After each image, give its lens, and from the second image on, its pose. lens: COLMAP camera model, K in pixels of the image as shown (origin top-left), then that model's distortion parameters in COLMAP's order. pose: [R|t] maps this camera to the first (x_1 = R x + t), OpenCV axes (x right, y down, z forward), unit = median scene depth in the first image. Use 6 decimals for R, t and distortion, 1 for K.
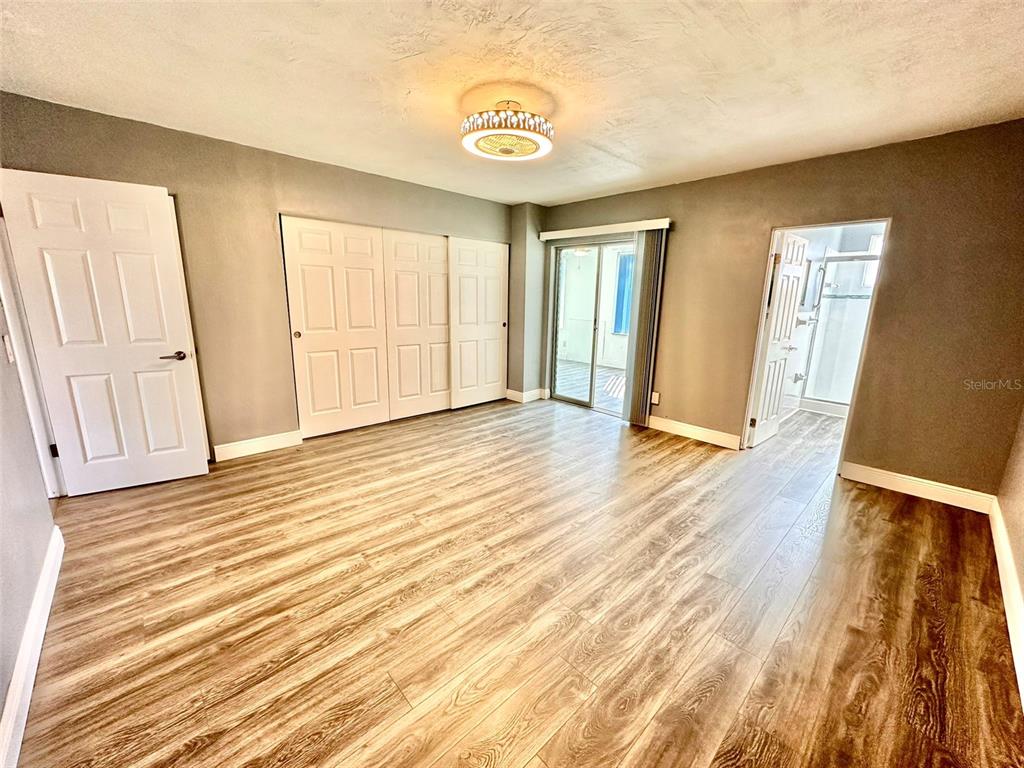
lens RADIAL K [[407.7, 0, 508.6], [0, 407.7, 384.8], [0, 0, 1]] dist [-0.002464, 0.000839]
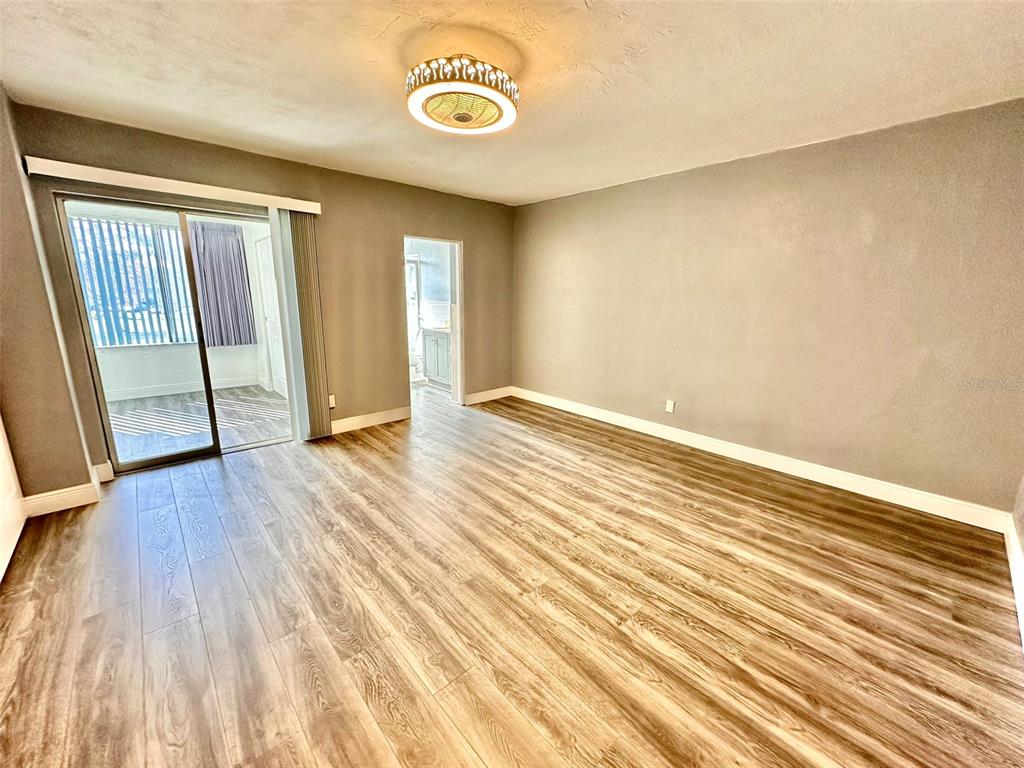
lens RADIAL K [[407.7, 0, 517.0], [0, 407.7, 385.2], [0, 0, 1]] dist [-0.002464, 0.000839]
pose [[0.003613, -0.239121, 0.970983, -0.880502], [0.200657, 0.951414, 0.233555, -0.223771], [-0.979655, 0.193990, 0.051419, 0.914667]]
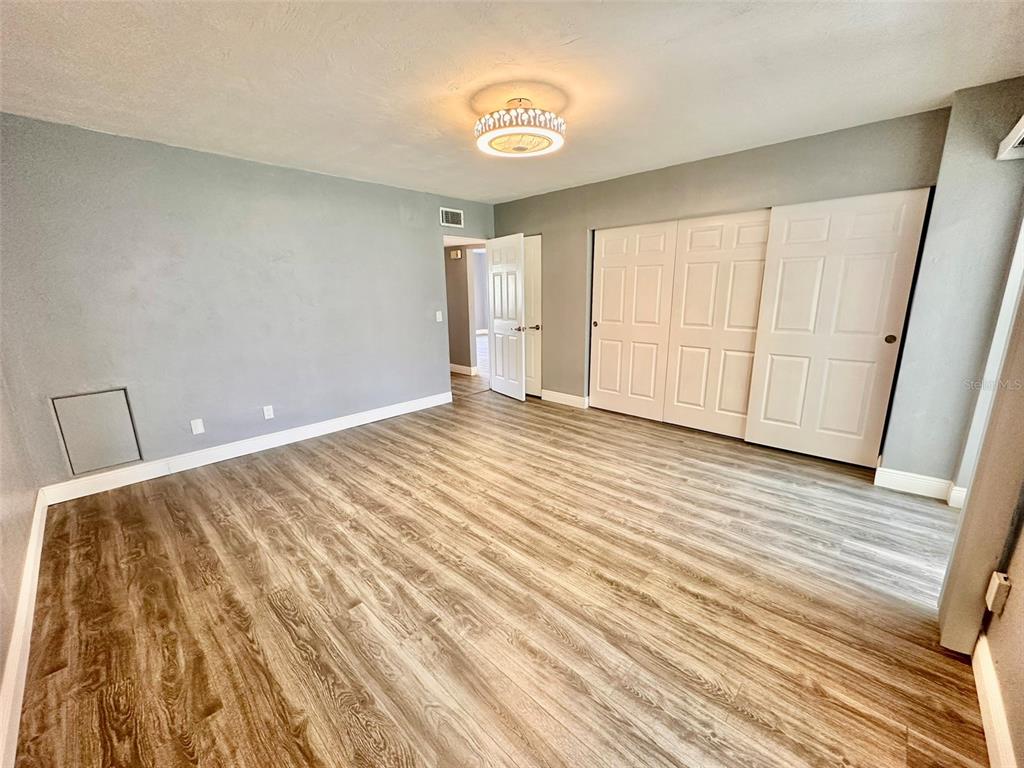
lens RADIAL K [[407.7, 0, 516.8], [0, 407.7, 385.3], [0, 0, 1]] dist [-0.002464, 0.000839]
pose [[0.065138, 0.209275, -0.975685, 1.058261], [-0.197344, 0.961152, 0.192983, -0.195739], [0.978168, 0.179975, 0.103907, 0.953553]]
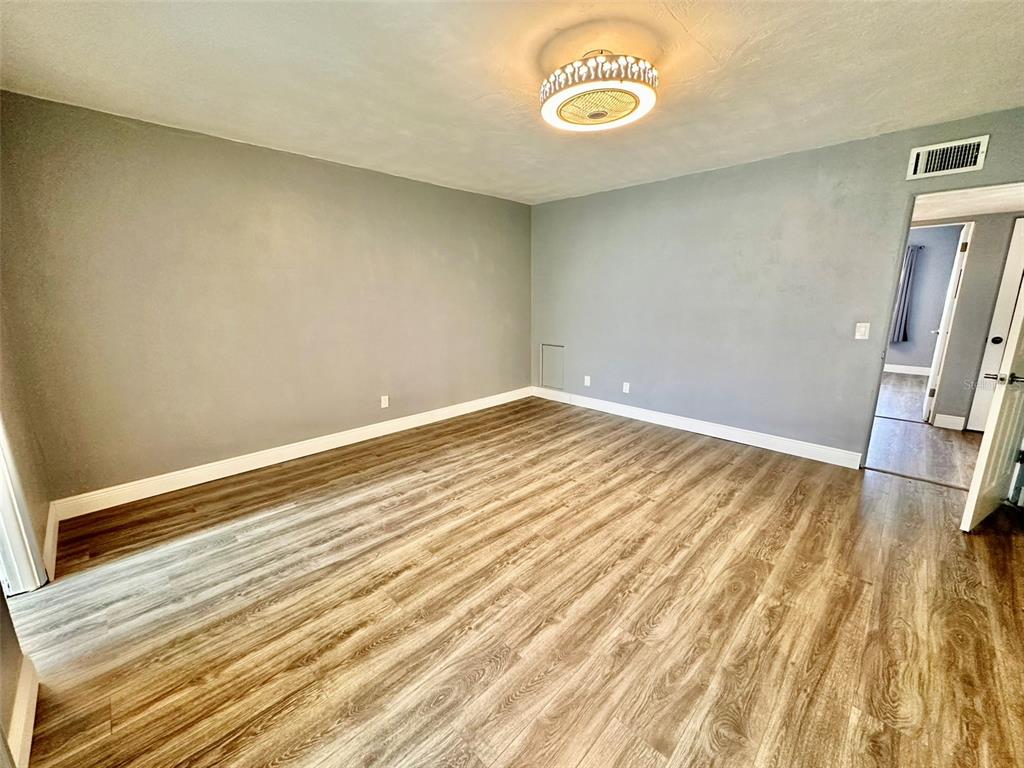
lens RADIAL K [[407.7, 0, 507.8], [0, 407.7, 385.3], [0, 0, 1]] dist [-0.002464, 0.000839]
pose [[-0.999274, -0.007064, -0.037434, 0.196138], [-0.022219, 0.906278, 0.422098, -0.407607], [0.030944, 0.422624, -0.905777, 1.868075]]
